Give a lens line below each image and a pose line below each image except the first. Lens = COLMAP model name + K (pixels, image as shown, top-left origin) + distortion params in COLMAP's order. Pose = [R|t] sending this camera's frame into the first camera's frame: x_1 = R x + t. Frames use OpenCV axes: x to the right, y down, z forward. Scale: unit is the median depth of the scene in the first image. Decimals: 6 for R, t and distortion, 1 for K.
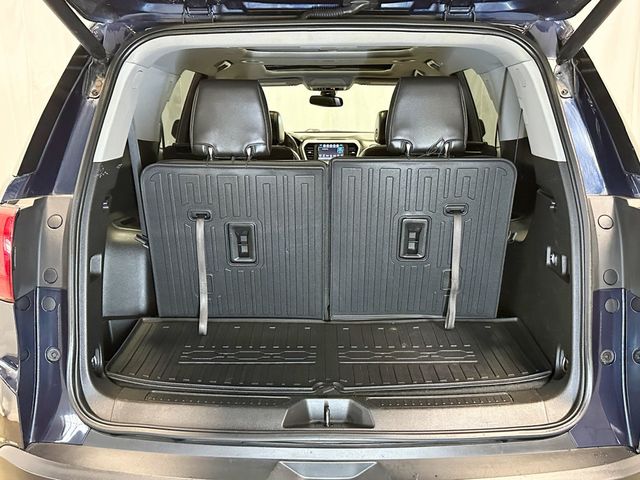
lens RADIAL K [[610.5, 0, 320.0], [0, 610.5, 240.0], [0, 0, 1]] dist [0.202881, -0.485627]
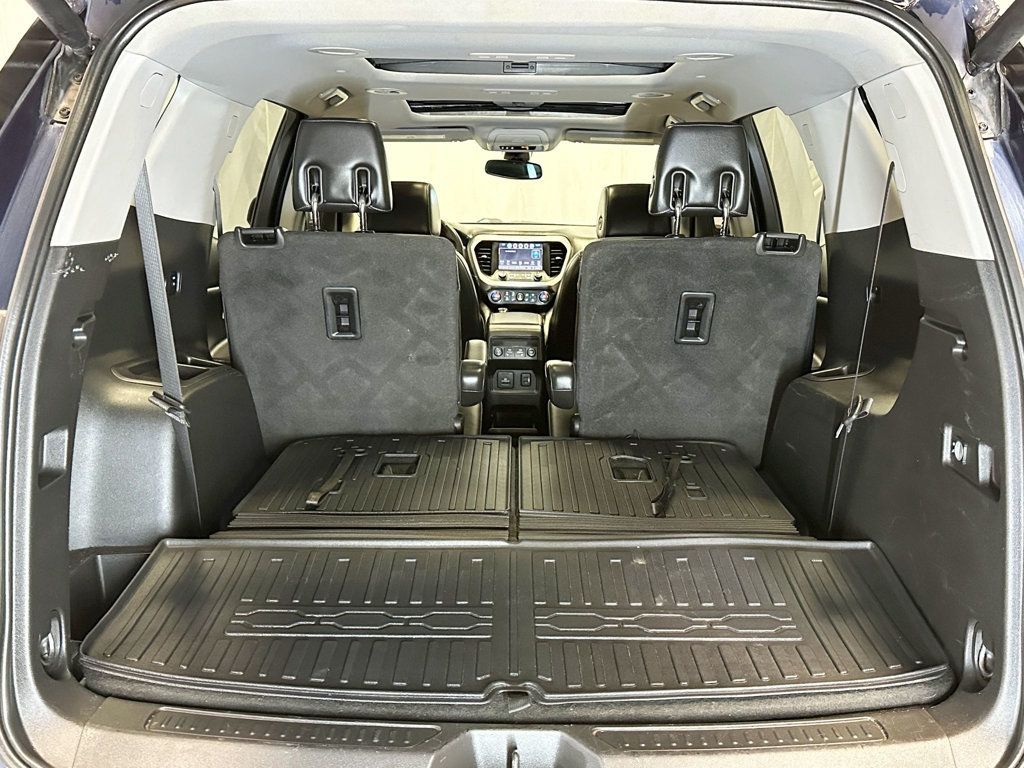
lens RADIAL K [[976.8, 0, 512.0], [0, 976.8, 384.0], [0, 0, 1]] dist [0.202881, -0.485627]
pose [[0.999797, 0.014190, 0.014306, -0.004590], [-0.013868, 0.999655, -0.022315, -0.001371], [-0.014618, 0.022112, 0.999649, 0.165208]]
